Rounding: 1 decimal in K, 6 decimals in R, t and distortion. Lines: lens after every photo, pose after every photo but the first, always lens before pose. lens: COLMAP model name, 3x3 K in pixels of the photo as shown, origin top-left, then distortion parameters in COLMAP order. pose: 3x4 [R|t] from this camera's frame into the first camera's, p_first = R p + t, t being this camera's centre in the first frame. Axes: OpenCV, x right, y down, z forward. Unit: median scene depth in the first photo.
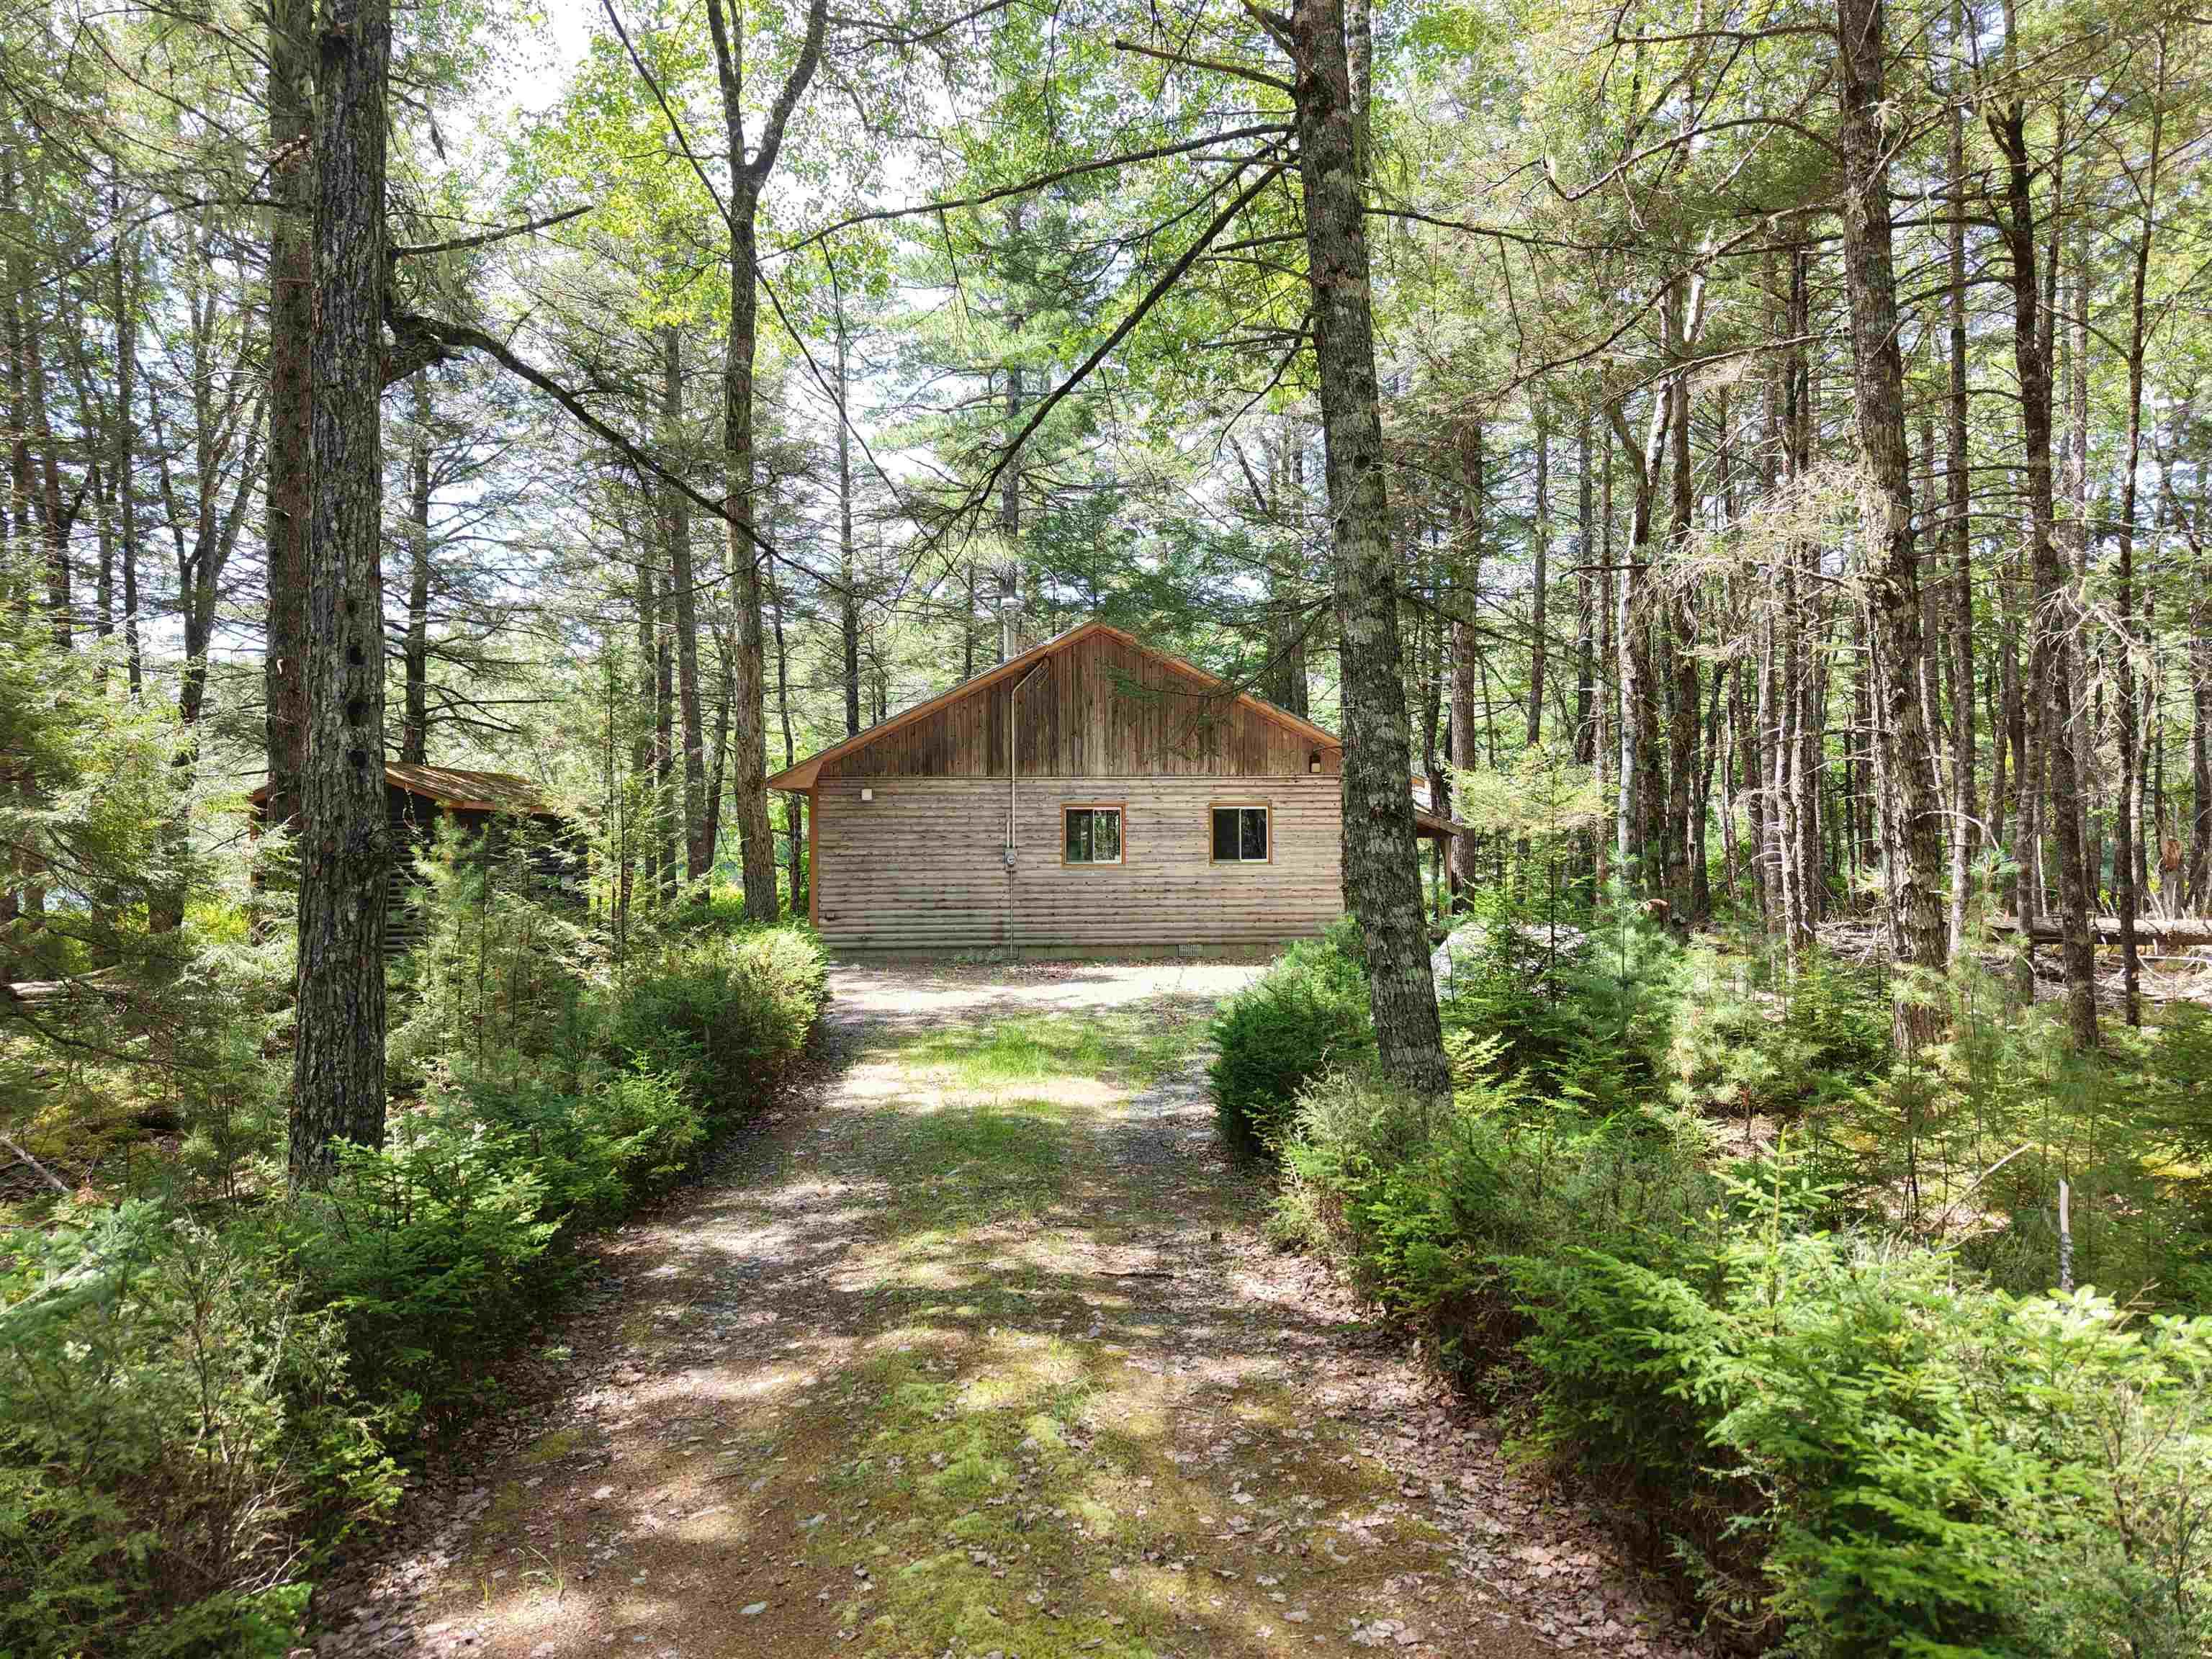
lens RADIAL K [[1531.9, 0, 1109.5], [0, 1531.9, 833.5], [0, 0, 1]] dist [0.001770, -0.002891]
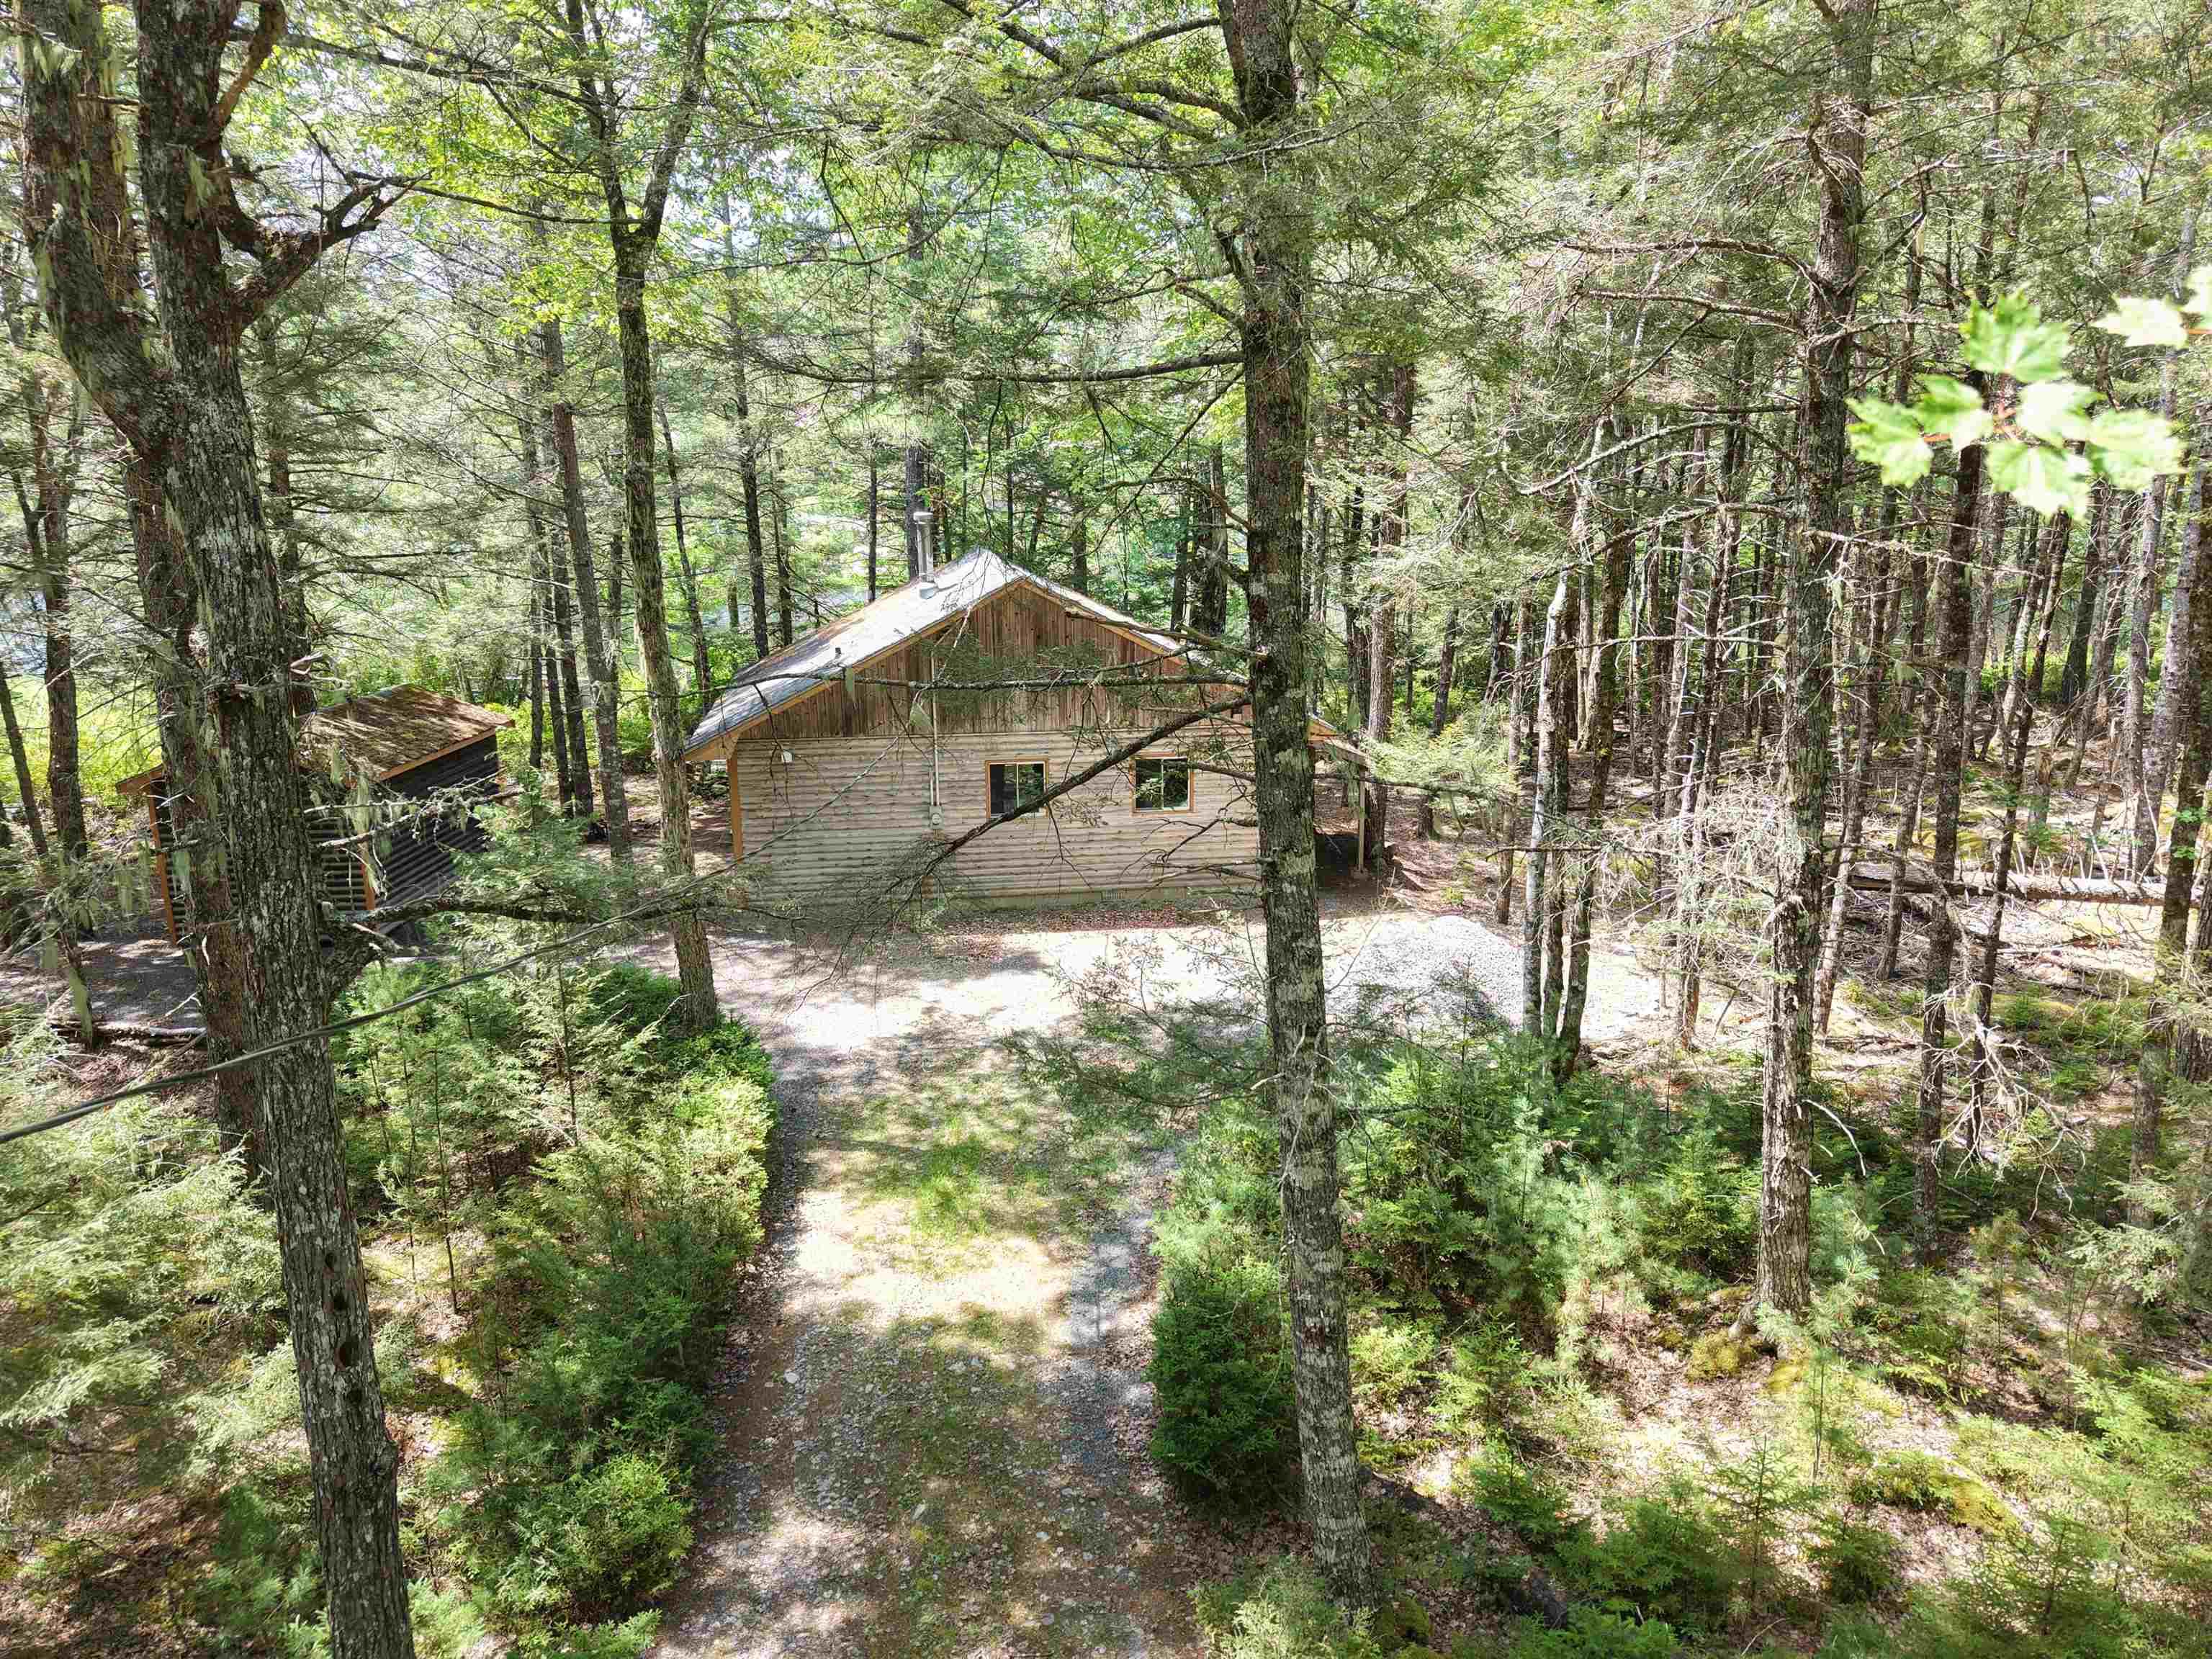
lens RADIAL K [[1531.9, 0, 1110.8], [0, 1531.9, 842.0], [0, 0, 1]] dist [0.001770, -0.002891]
pose [[0.998063, -0.016324, 0.060027, -0.013342], [0.001333, 0.970348, 0.241710, -0.310341], [-0.062193, -0.241162, 0.968490, 0.018252]]
